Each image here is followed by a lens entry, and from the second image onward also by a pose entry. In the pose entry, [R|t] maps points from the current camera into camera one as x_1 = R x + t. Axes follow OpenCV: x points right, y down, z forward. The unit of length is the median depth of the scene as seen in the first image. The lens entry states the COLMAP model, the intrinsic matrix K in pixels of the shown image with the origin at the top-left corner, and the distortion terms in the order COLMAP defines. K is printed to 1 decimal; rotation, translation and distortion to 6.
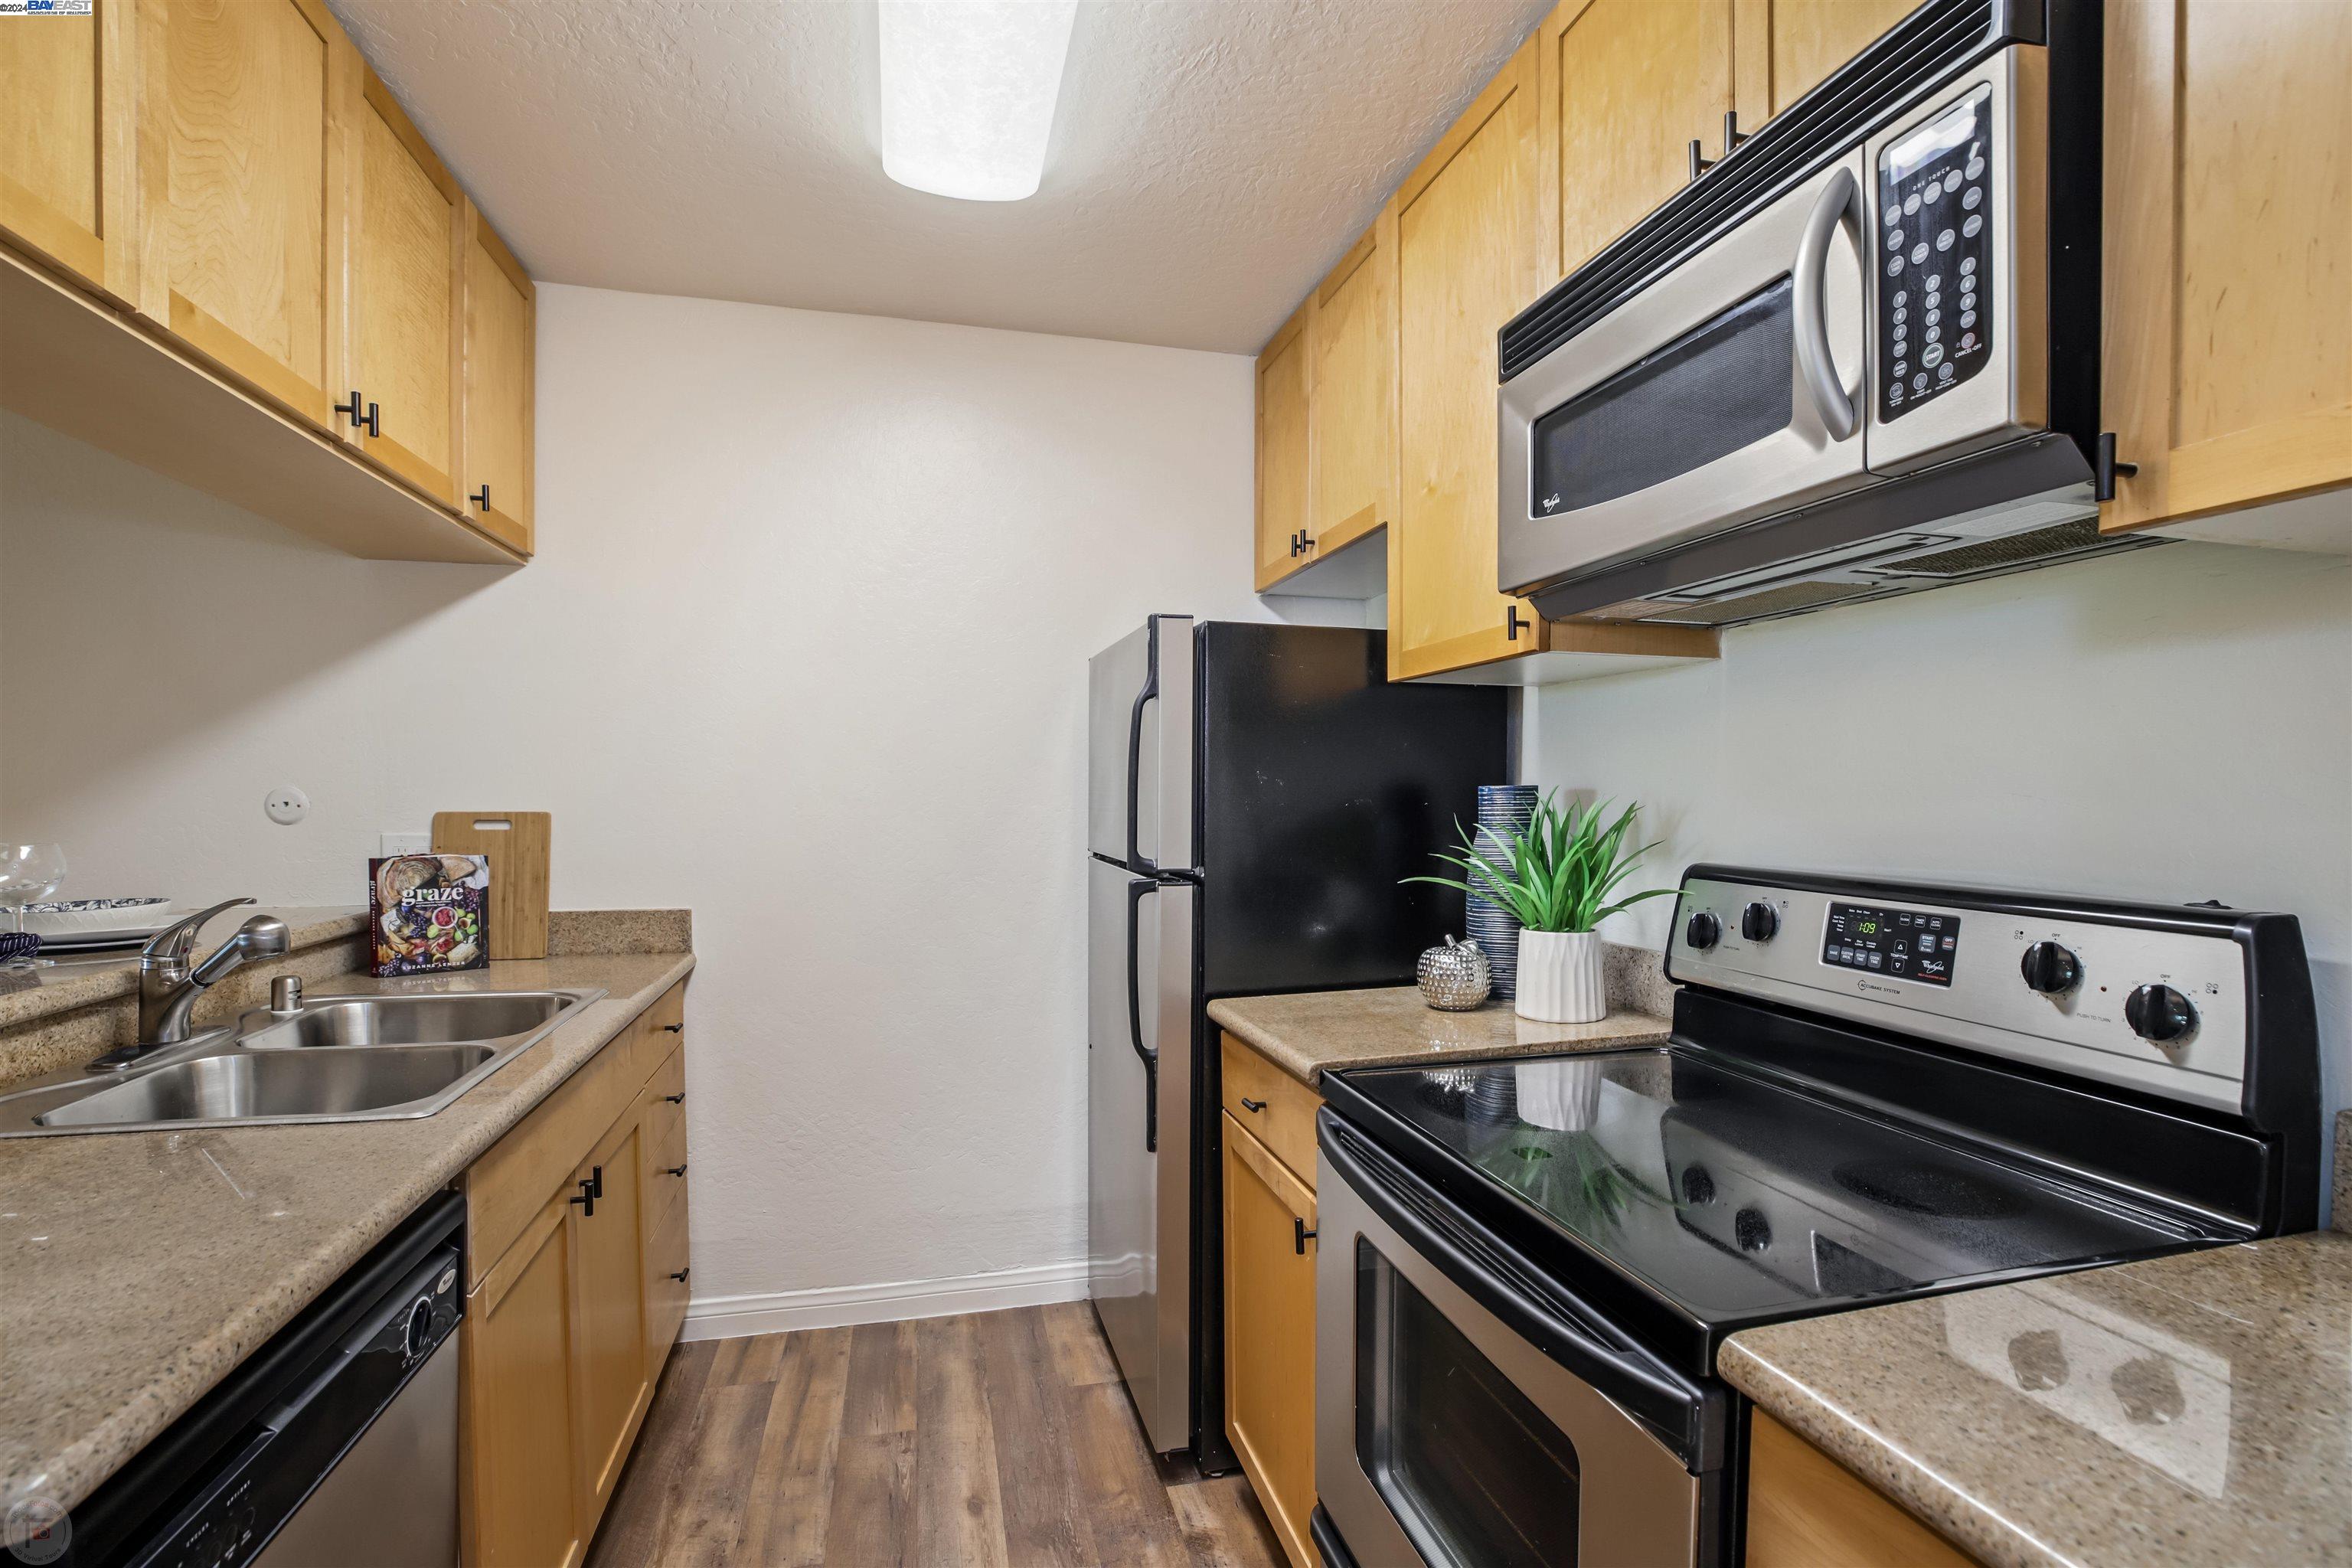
lens RADIAL K [[1088.6, 0, 1184.8], [0, 1088.6, 769.7], [0, 0, 1]] dist [-0.043886, 0.011488]
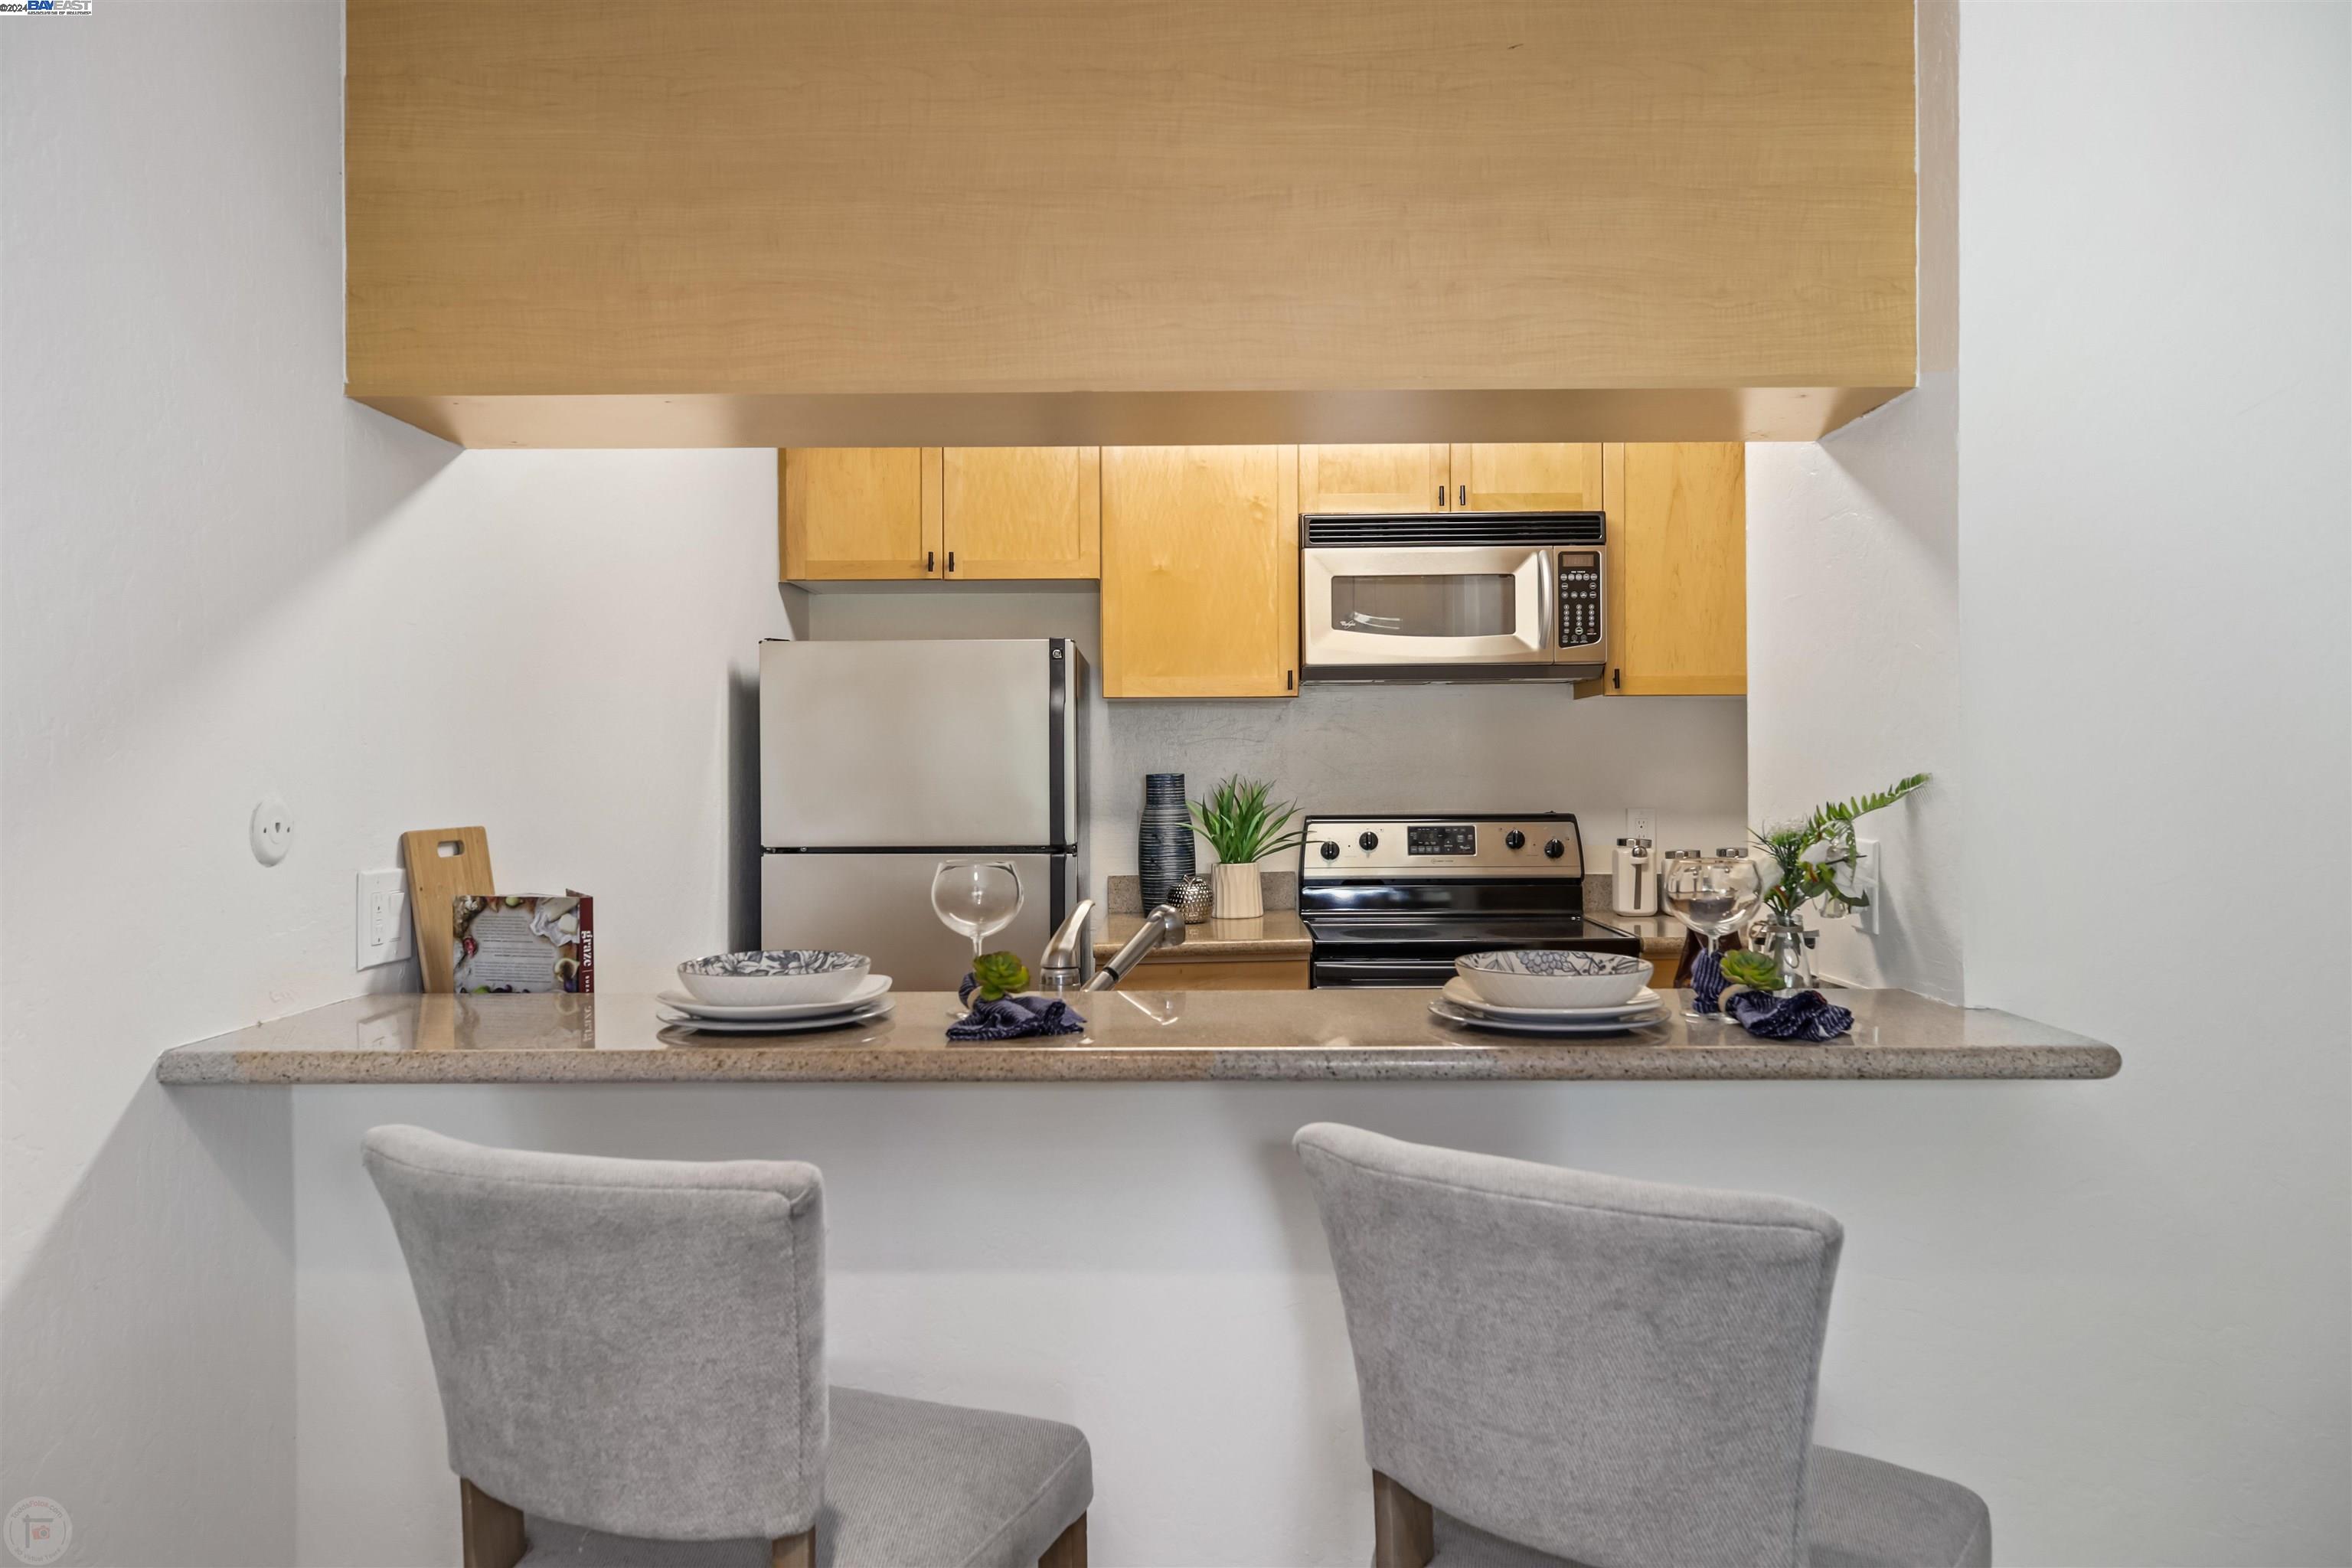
lens RADIAL K [[1578.6, 0, 1173.8], [0, 1578.6, 741.7], [0, 0, 1]] dist [0.002258, -0.000046]
pose [[0.259056, 0.015114, 0.965744, -2.802871], [-0.006501, 0.999882, -0.013904, -0.002390], [-0.965840, -0.002677, 0.259124, 0.672818]]
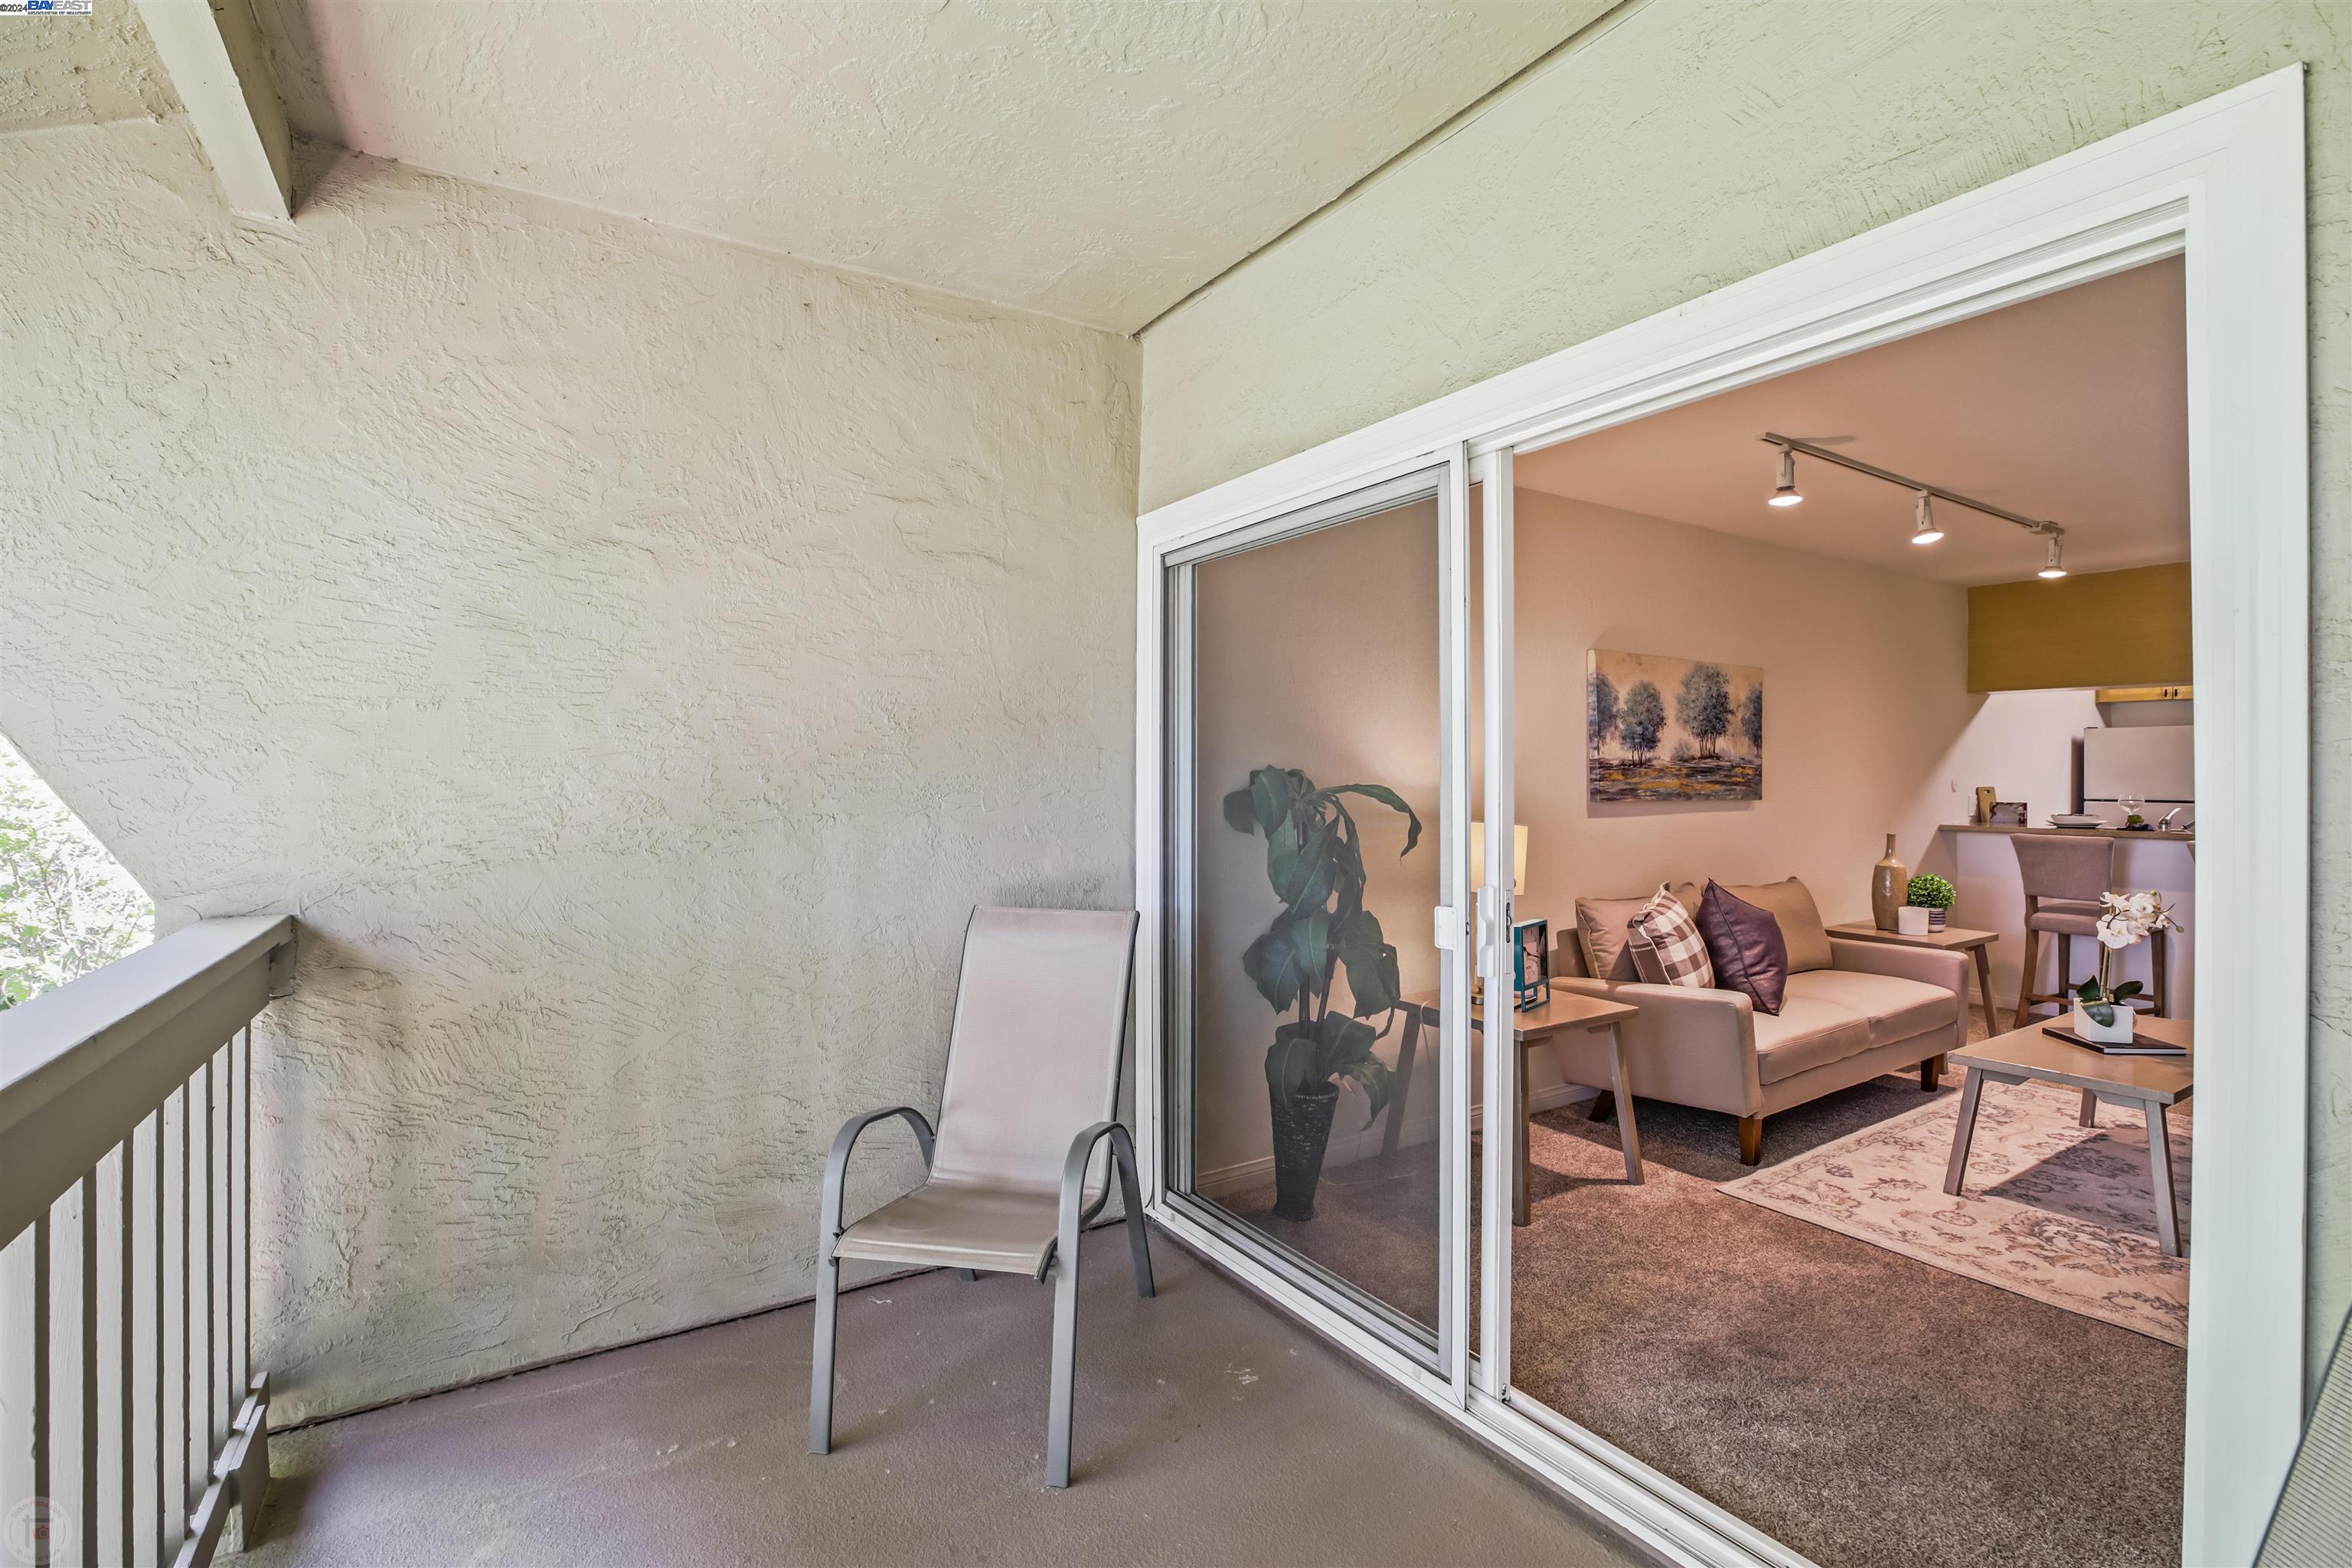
lens RADIAL K [[1088.5, 0, 1181.1], [0, 1088.5, 775.4], [0, 0, 1]] dist [-0.046077, 0.012914]
pose [[0.949616, -0.004001, 0.313391, -6.596868], [-0.000933, 0.999878, 0.015592, -0.054782], [-0.313415, -0.015099, 0.949496, -1.735958]]
